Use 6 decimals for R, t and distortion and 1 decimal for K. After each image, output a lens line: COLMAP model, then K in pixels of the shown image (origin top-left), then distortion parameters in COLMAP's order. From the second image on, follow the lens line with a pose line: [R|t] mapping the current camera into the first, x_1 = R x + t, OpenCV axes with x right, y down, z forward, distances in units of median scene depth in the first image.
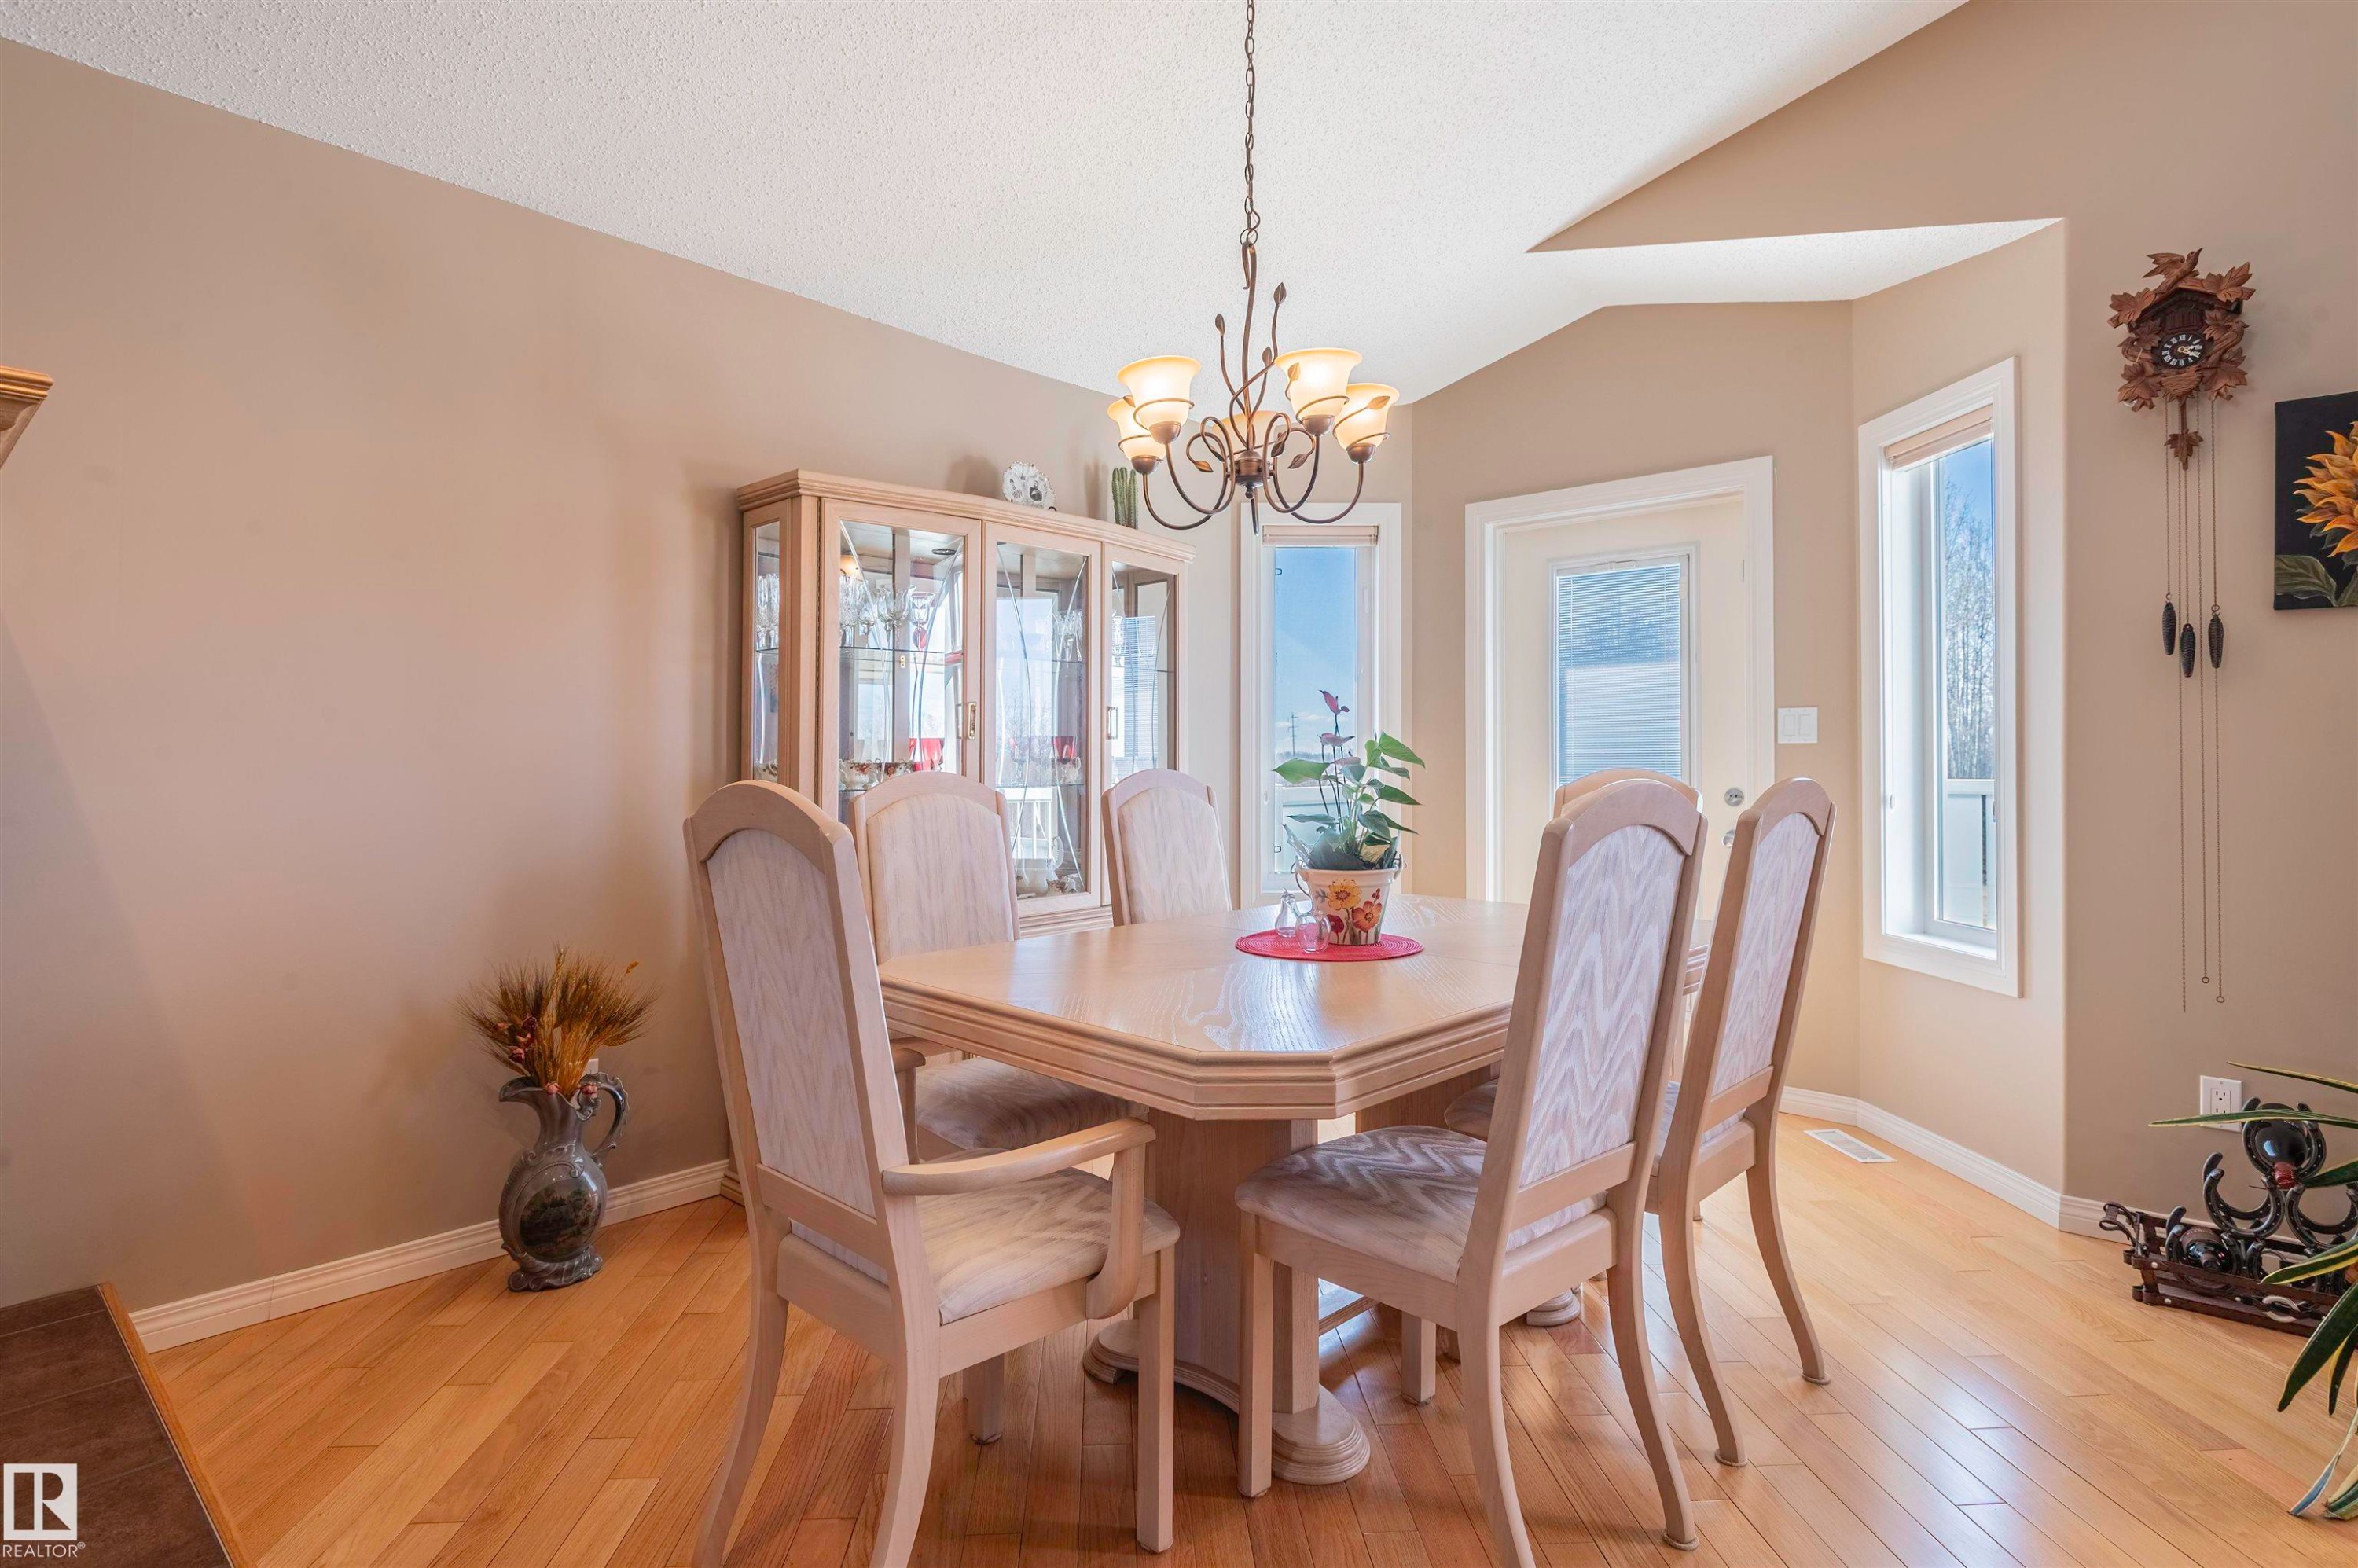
lens RADIAL K [[1149.1, 0, 1183.7], [0, 1149.1, 740.2], [0, 0, 1]] dist [0.014684, -0.000269]
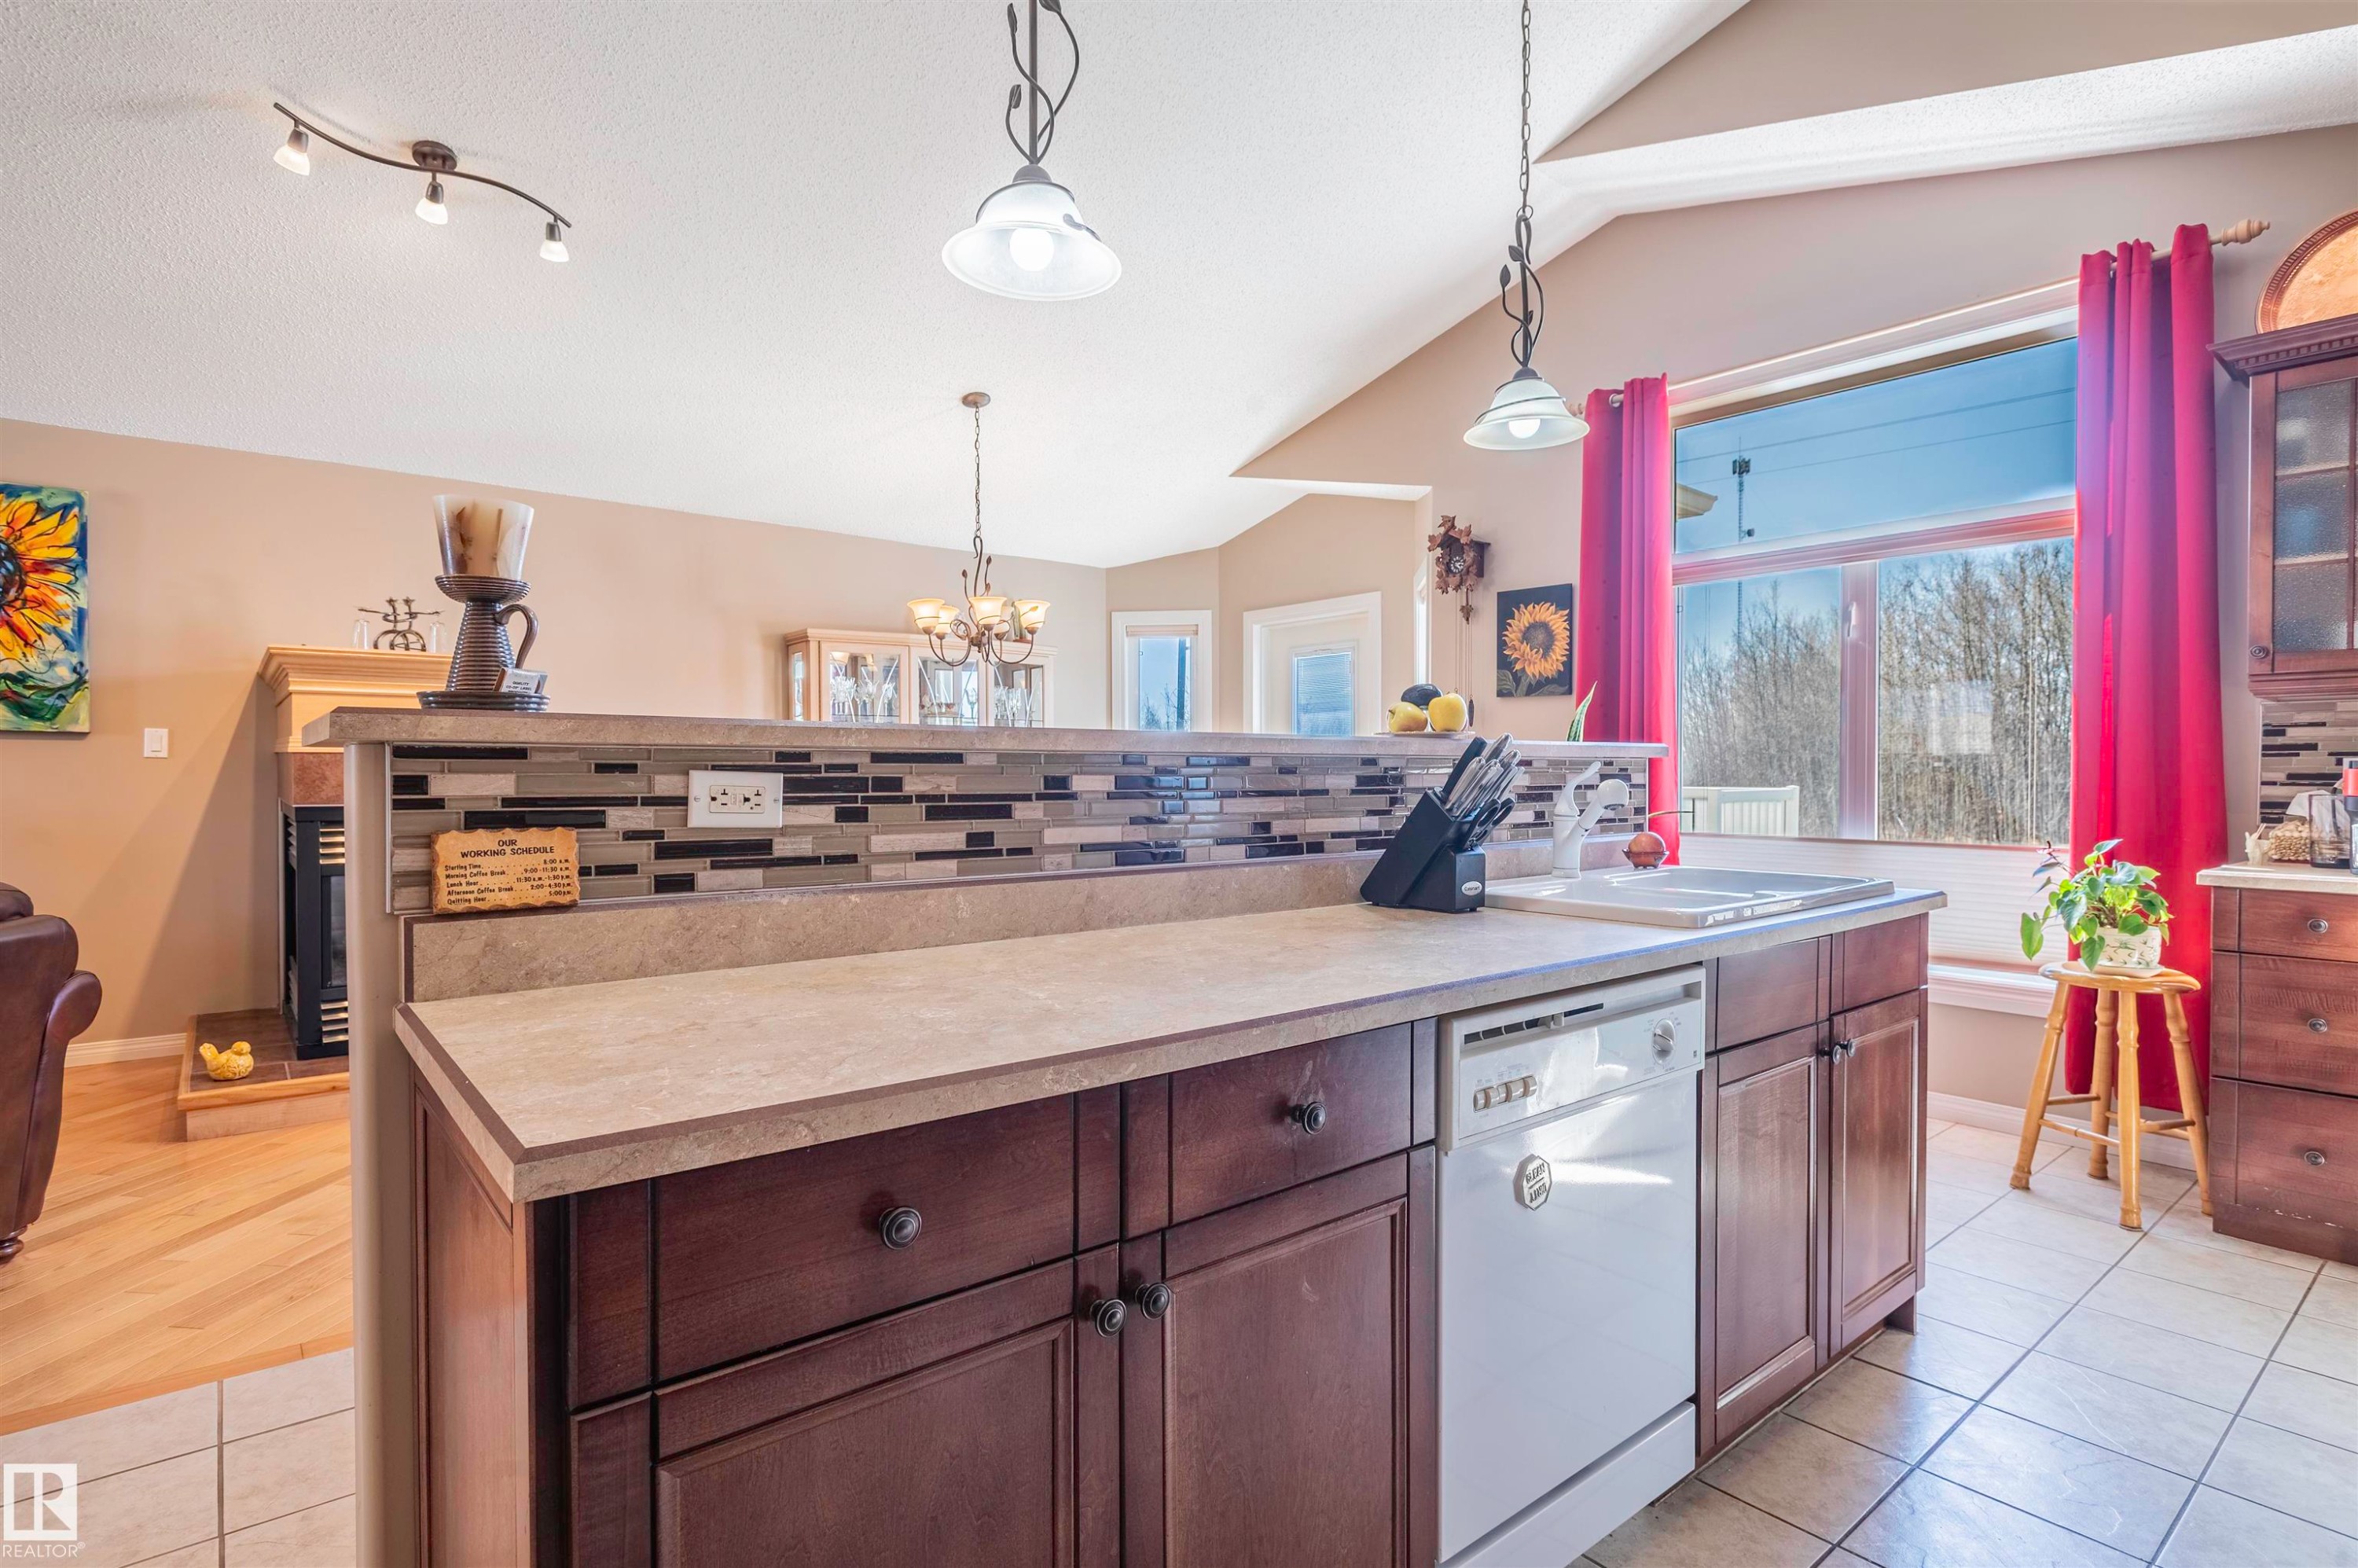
lens RADIAL K [[1170.0, 0, 1193.2], [0, 1170.0, 787.5], [0, 0, 1]] dist [-0.001538, -0.000636]
pose [[0.987532, 0.004030, -0.157364, 0.726537], [0.000203, 0.999639, 0.026872, -0.012522], [0.157416, -0.026569, 0.987175, -1.022116]]
